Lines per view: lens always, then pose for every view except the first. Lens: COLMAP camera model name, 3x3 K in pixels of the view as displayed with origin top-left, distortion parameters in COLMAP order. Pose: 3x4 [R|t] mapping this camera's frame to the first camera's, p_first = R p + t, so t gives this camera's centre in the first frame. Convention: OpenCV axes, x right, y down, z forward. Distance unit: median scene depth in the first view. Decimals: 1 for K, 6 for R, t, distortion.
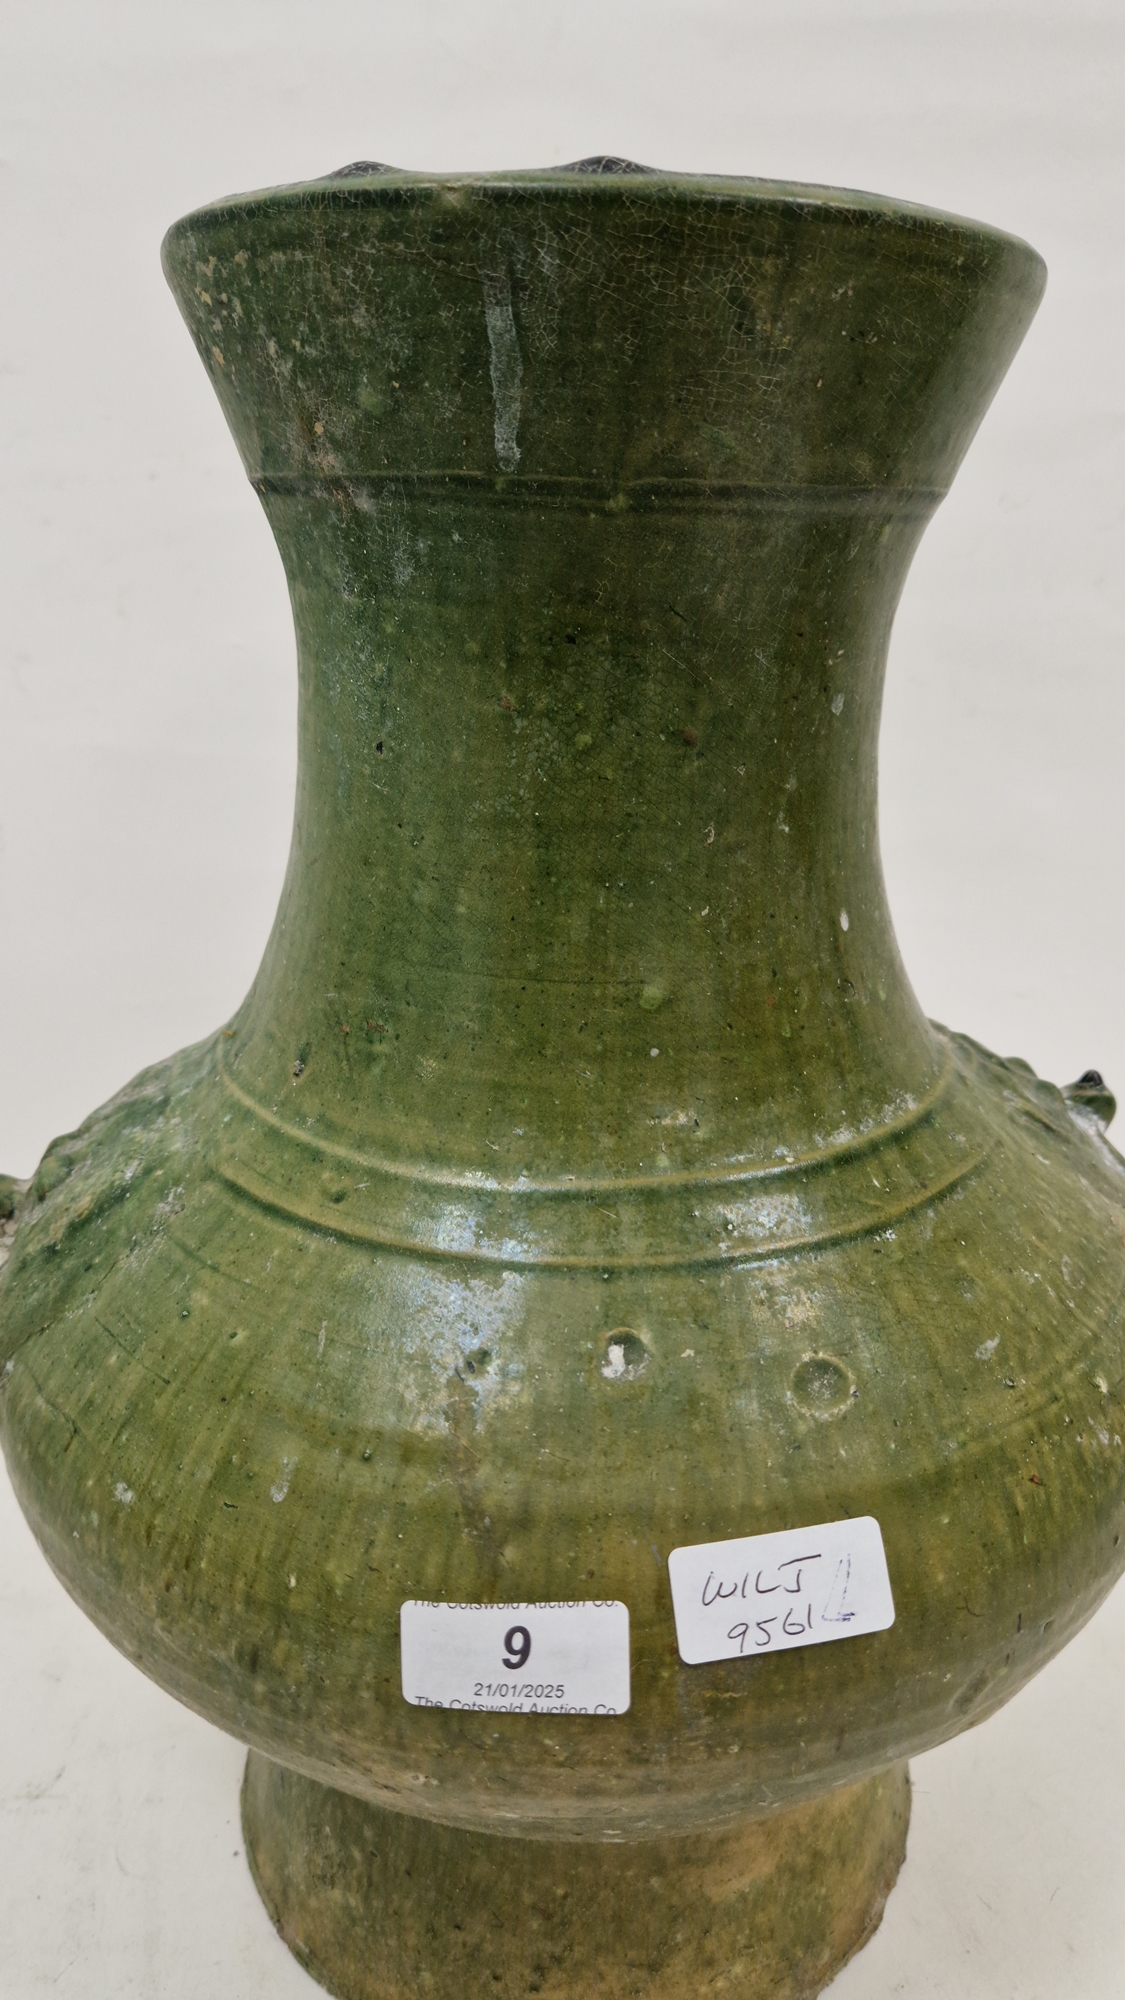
lens RADIAL K [[1383.1, 0, 557.0], [0, 1383.1, 1008.3], [0, 0, 1]] dist [0.060621, -0.075736]
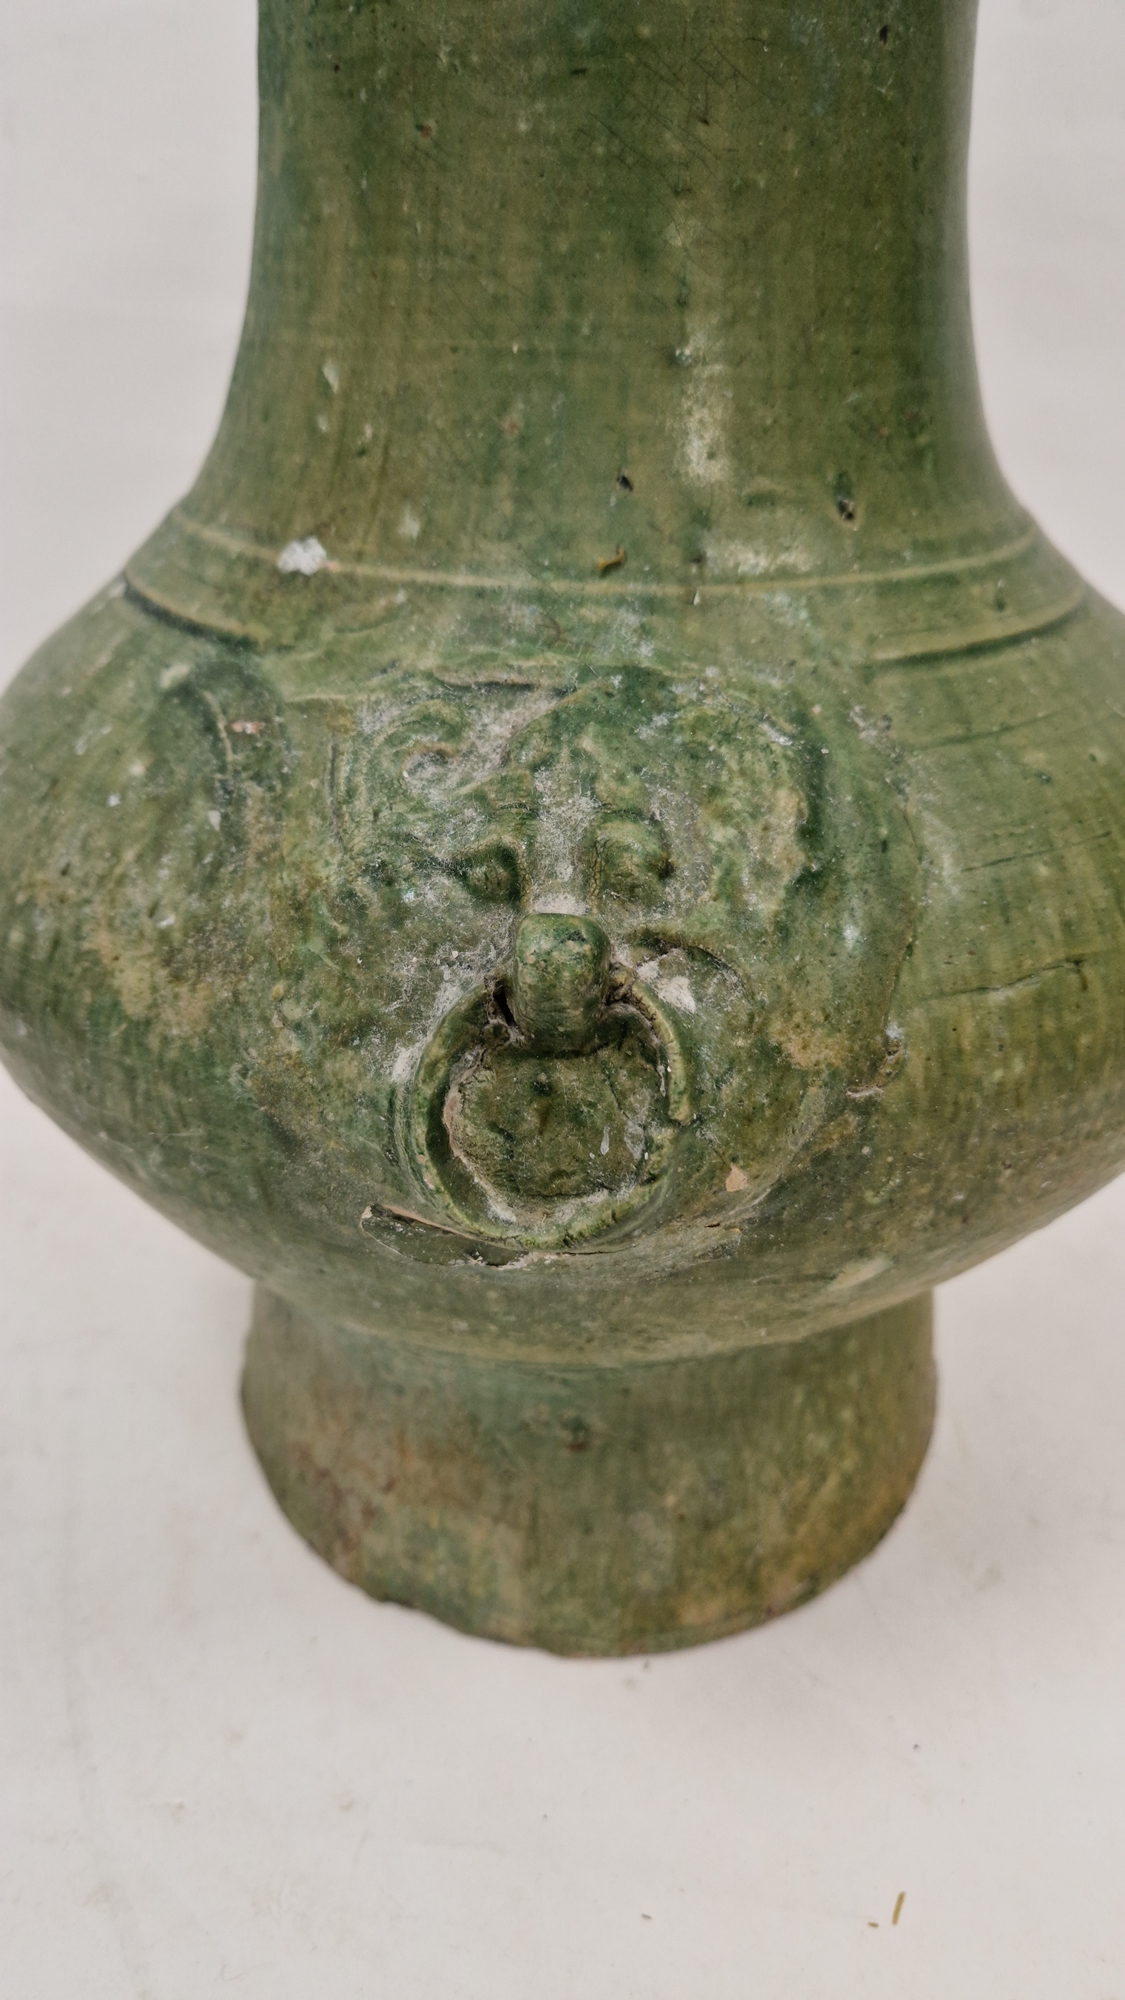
lens RADIAL K [[1396.1, 0, 567.6], [0, 1396.1, 1001.7], [0, 0, 1]] dist [0.055718, -0.091654]
pose [[0.231922, -0.454829, 0.859851, -1.058651], [0.329008, 0.868533, 0.370680, -0.062192], [-0.915405, 0.196929, 0.351074, 0.952634]]
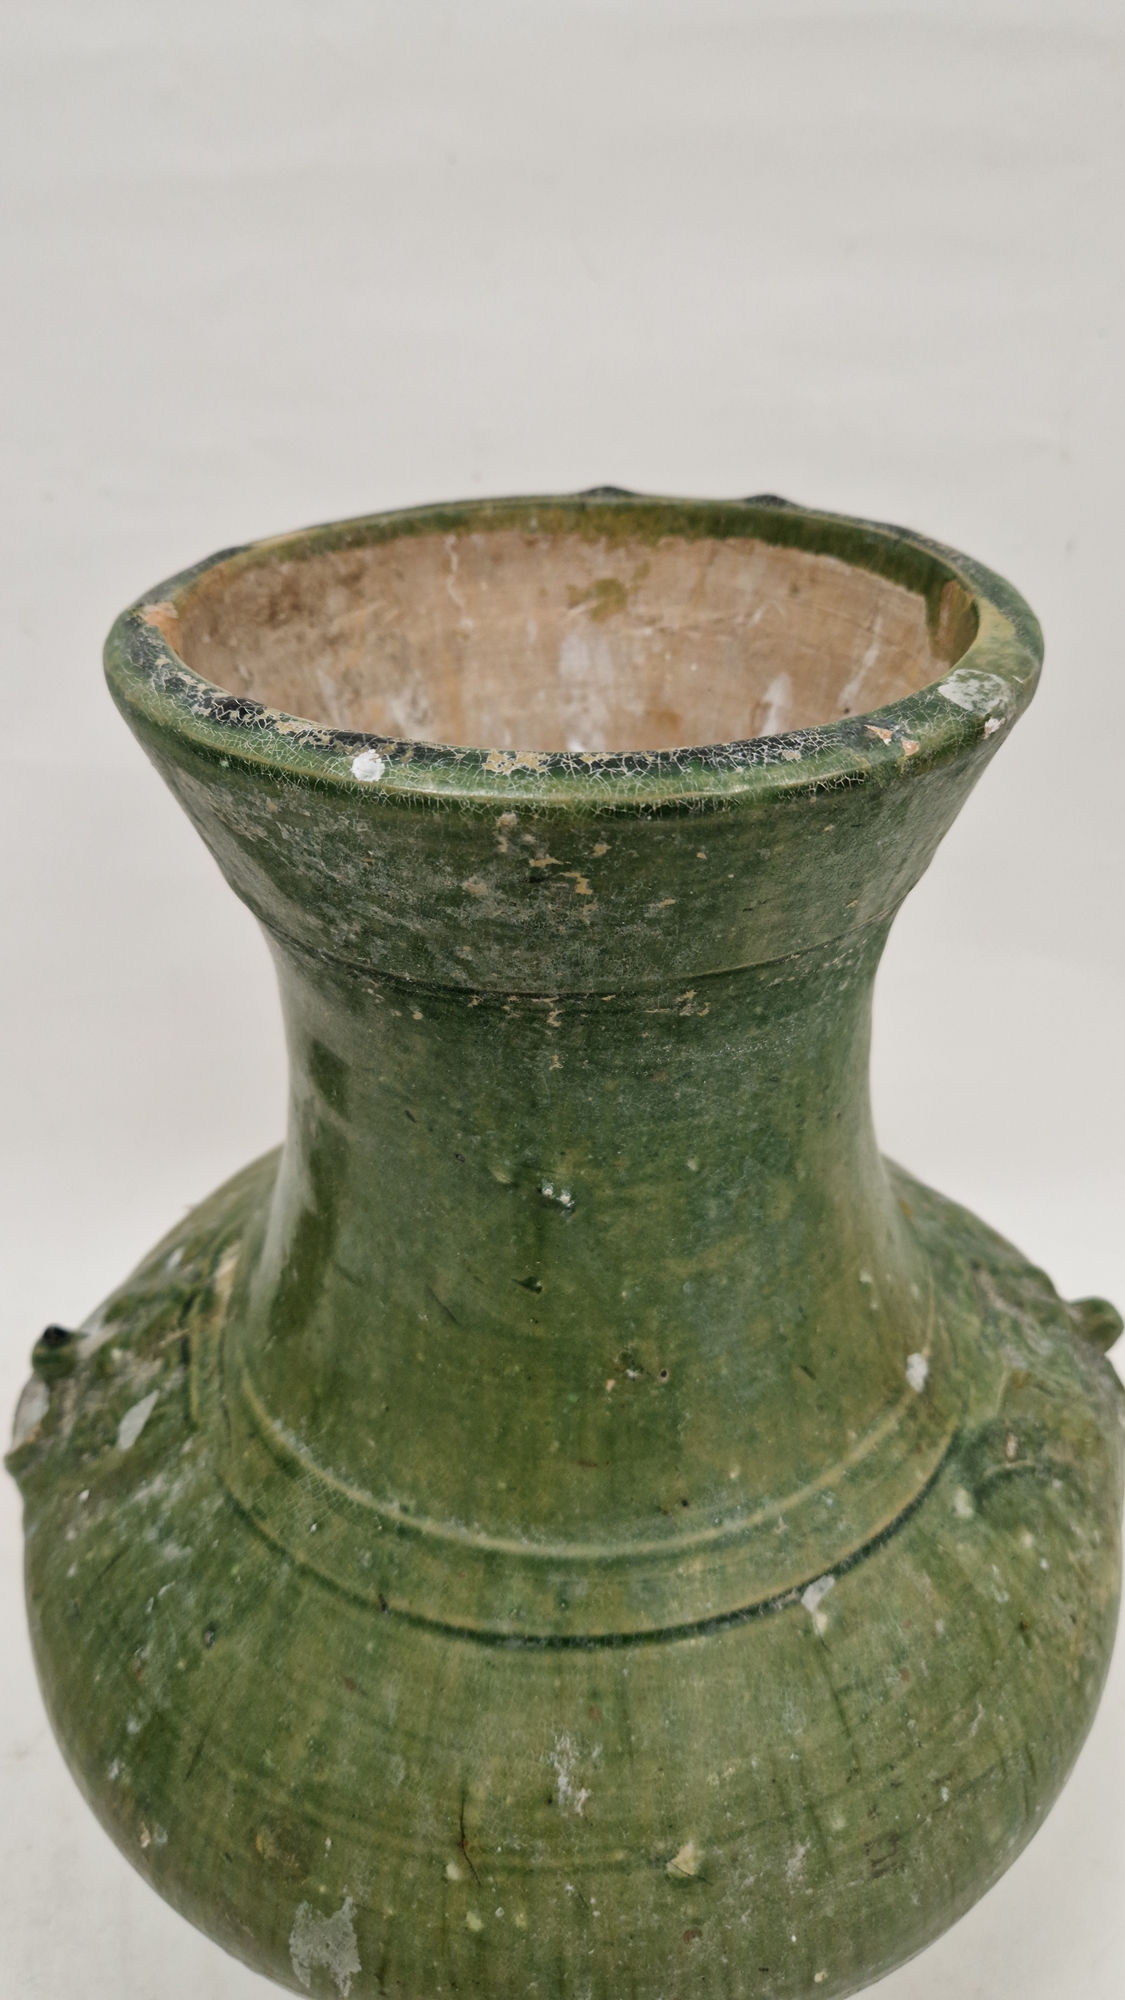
lens RADIAL K [[1404.3, 0, 562.5], [0, 1404.3, 1000.0], [0, 0, 1]] dist [0.026142, -0.041431]
pose [[-0.996345, -0.043227, 0.073678, -0.045611], [0.032761, 0.603191, 0.796924, -1.138724], [-0.078890, 0.796425, -0.599570, 1.804489]]
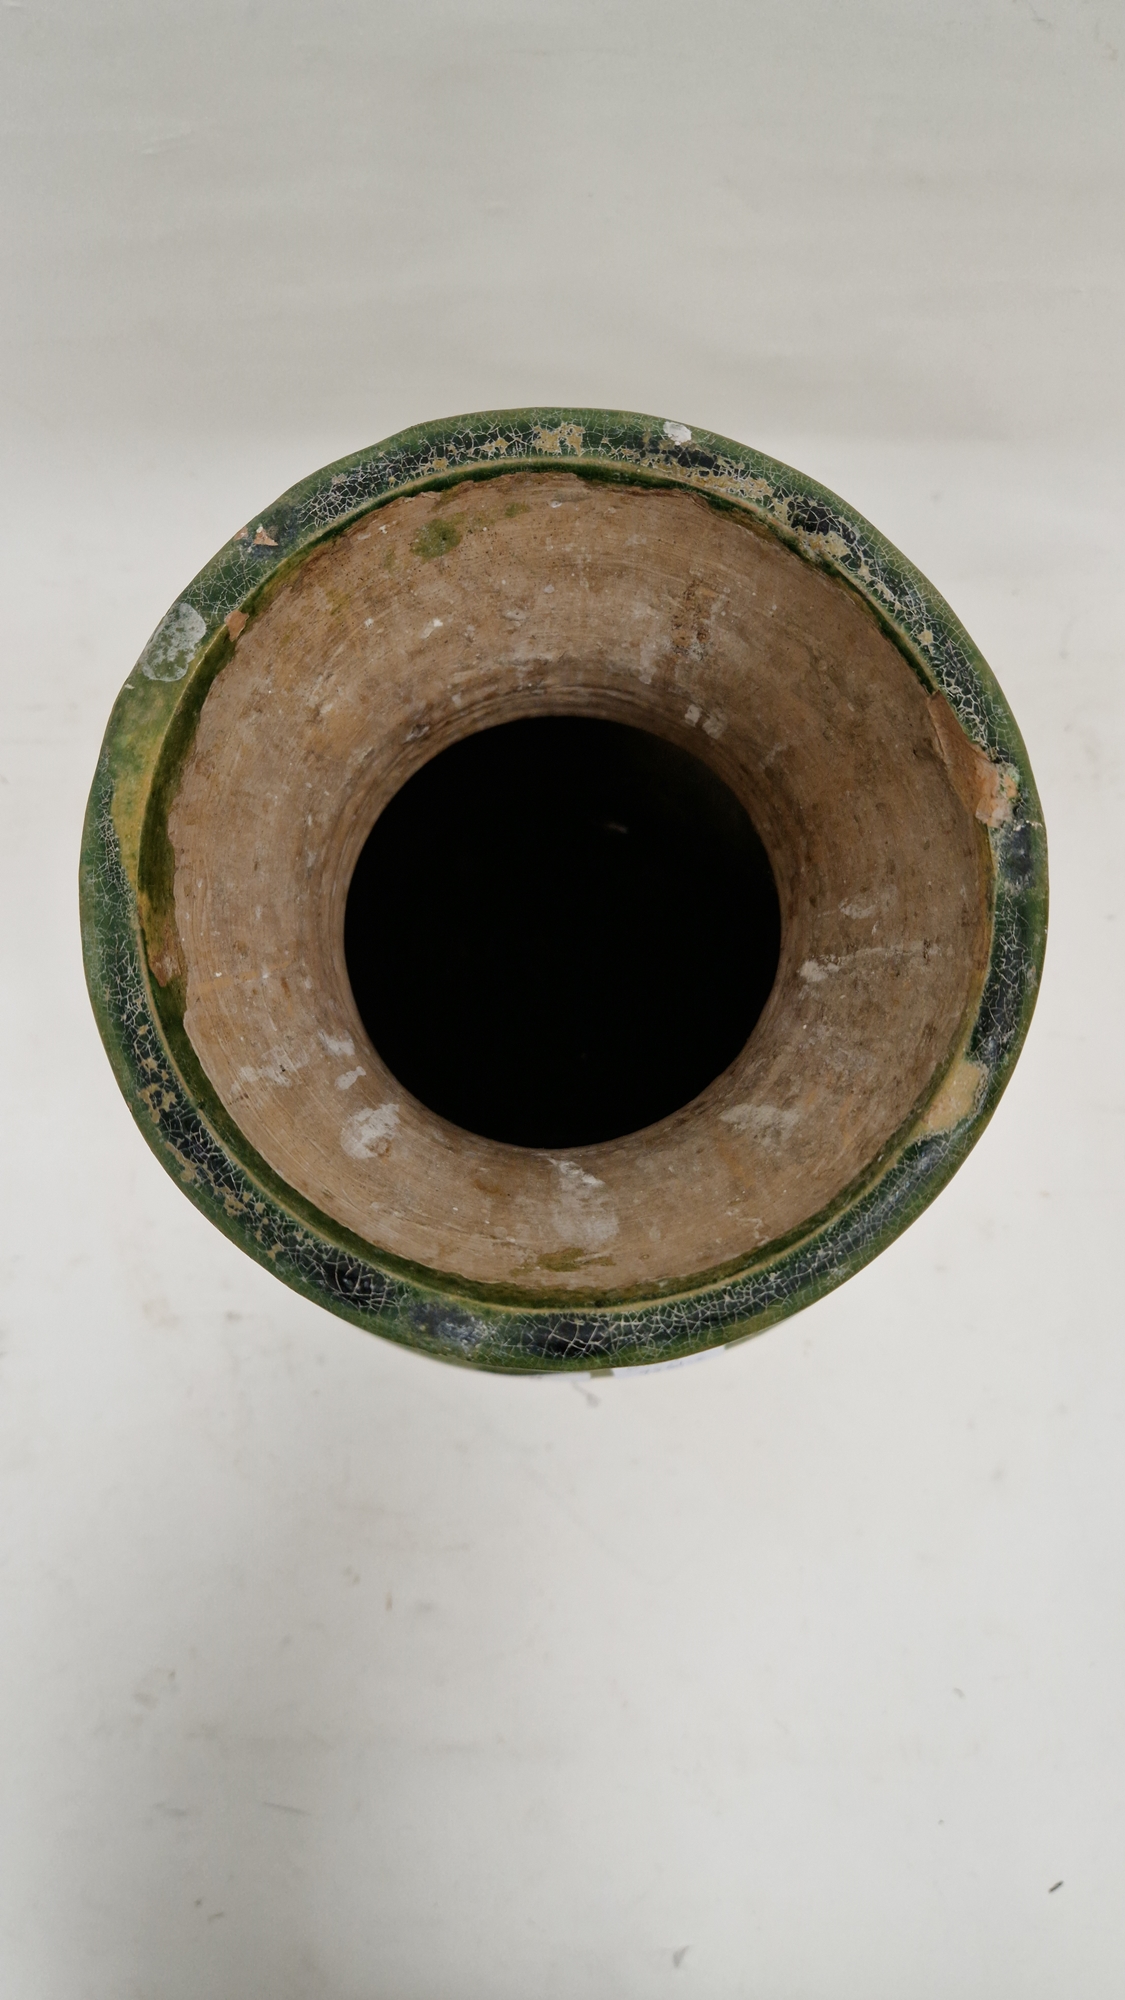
lens RADIAL K [[1383.1, 0, 557.0], [0, 1383.1, 1008.3], [0, 0, 1]] dist [0.060621, -0.075736]
pose [[0.999519, -0.028692, -0.011776, 0.034917], [0.021730, 0.376925, 0.925989, -1.326127], [-0.022130, -0.925799, 0.377367, 0.611721]]
